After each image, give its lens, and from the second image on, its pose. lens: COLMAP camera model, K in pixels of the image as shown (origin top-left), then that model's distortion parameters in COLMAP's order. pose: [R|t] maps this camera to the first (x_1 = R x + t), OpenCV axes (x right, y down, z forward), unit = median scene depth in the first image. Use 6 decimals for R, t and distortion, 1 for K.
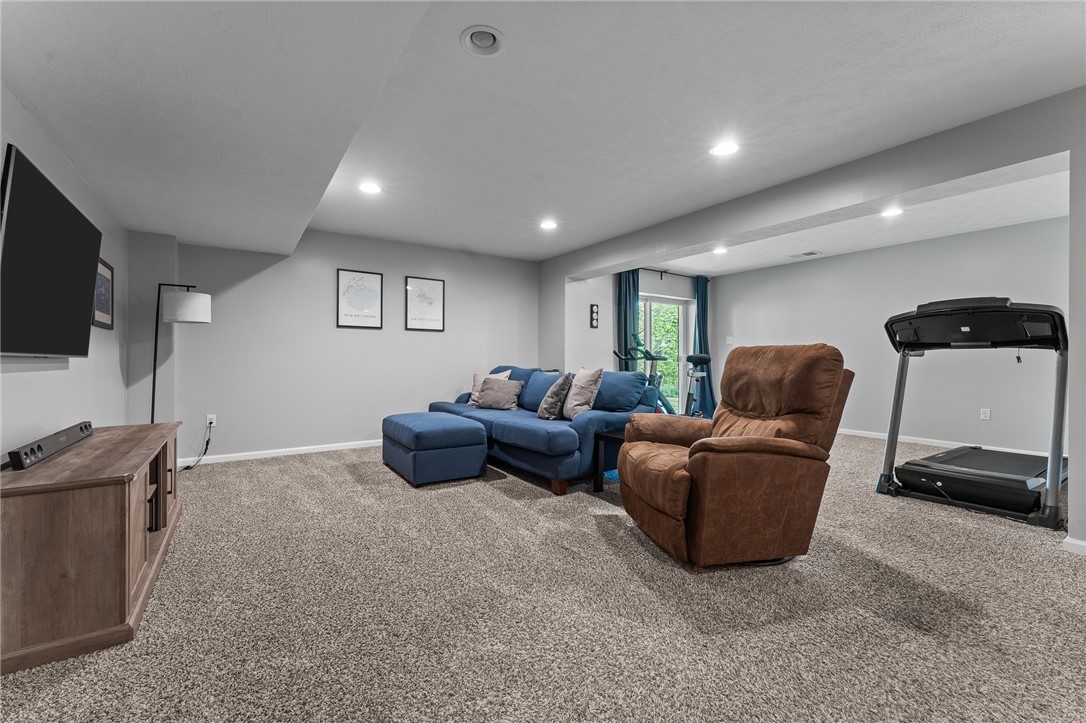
lens RADIAL K [[441.4, 0, 549.9], [0, 441.4, 368.4], [0, 0, 1]] dist [-0.001342, 0.001065]
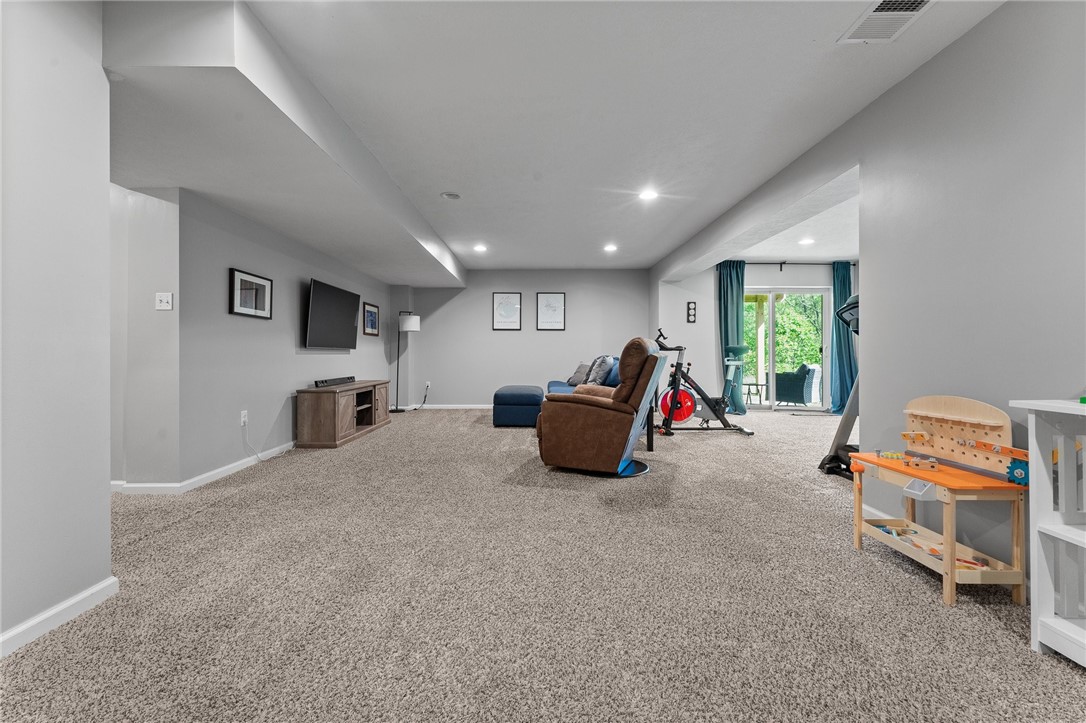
lens RADIAL K [[441.4, 0, 538.7], [0, 441.4, 355.0], [0, 0, 1]] dist [-0.001342, 0.001065]
pose [[0.827458, 0.001664, -0.561525, 0.685030], [-0.010793, 0.999858, -0.012942, 0.016246], [0.561423, 0.016769, 0.827359, -0.248610]]
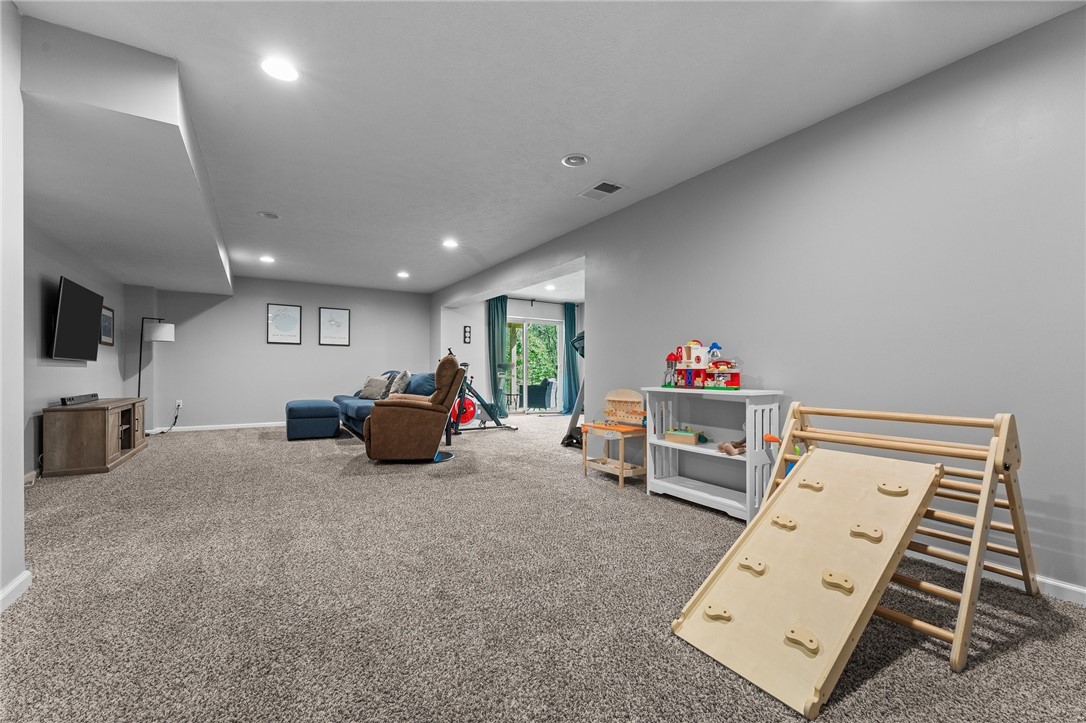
lens RADIAL K [[441.4, 0, 547.7], [0, 441.4, 381.8], [0, 0, 1]] dist [-0.001342, 0.001065]
pose [[0.999432, 0.004504, -0.033395, 0.654014], [-0.004368, 0.999982, 0.004121, 0.031642], [0.033413, -0.003972, 0.999434, -0.570498]]
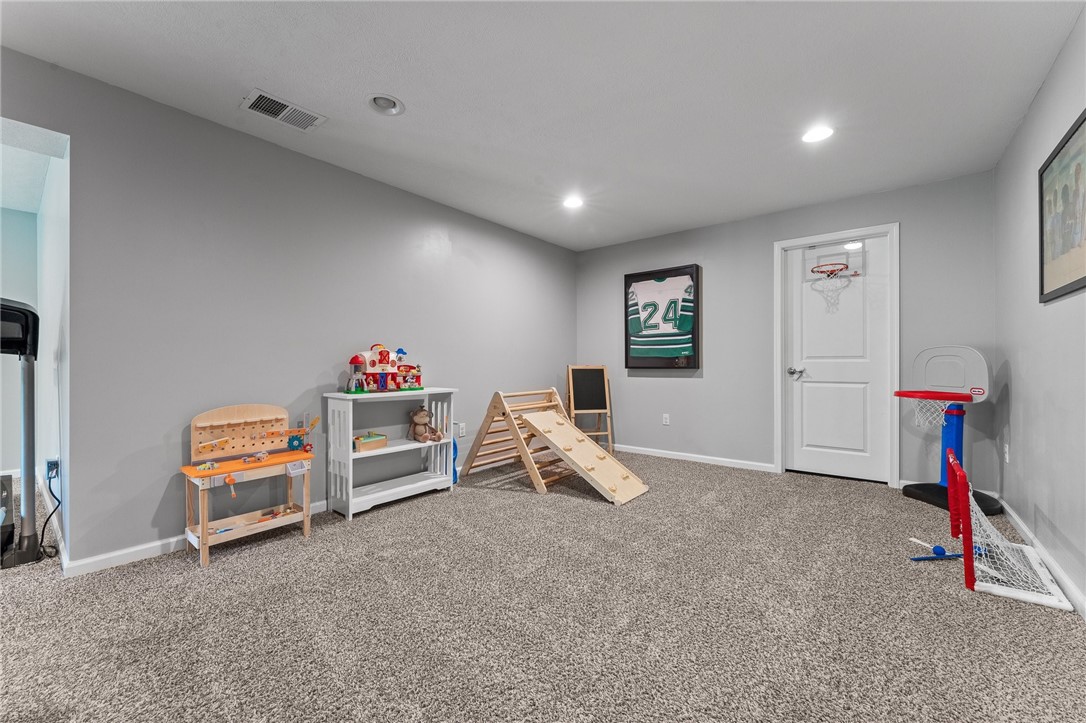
lens RADIAL K [[441.4, 0, 537.6], [0, 441.4, 363.2], [0, 0, 1]] dist [-0.001342, 0.001065]
pose [[-0.269559, -0.000715, 0.962984, 0.025501], [0.022560, 0.999721, 0.007057, -0.006082], [-0.962720, 0.023627, -0.269468, 0.187226]]
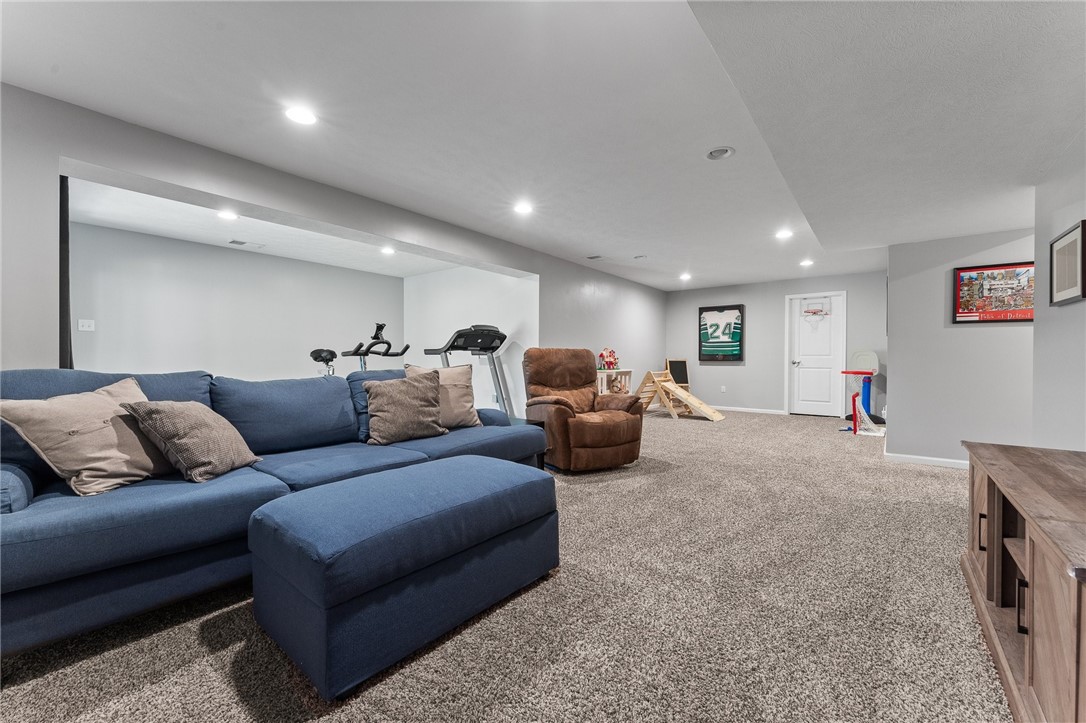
lens RADIAL K [[441.4, 0, 533.7], [0, 441.4, 360.4], [0, 0, 1]] dist [-0.001342, 0.001065]
pose [[-0.269879, -0.007410, 0.962866, -0.733876], [0.016212, 0.999794, 0.012238, -0.018418], [-0.962758, 0.018912, -0.269703, 0.996212]]
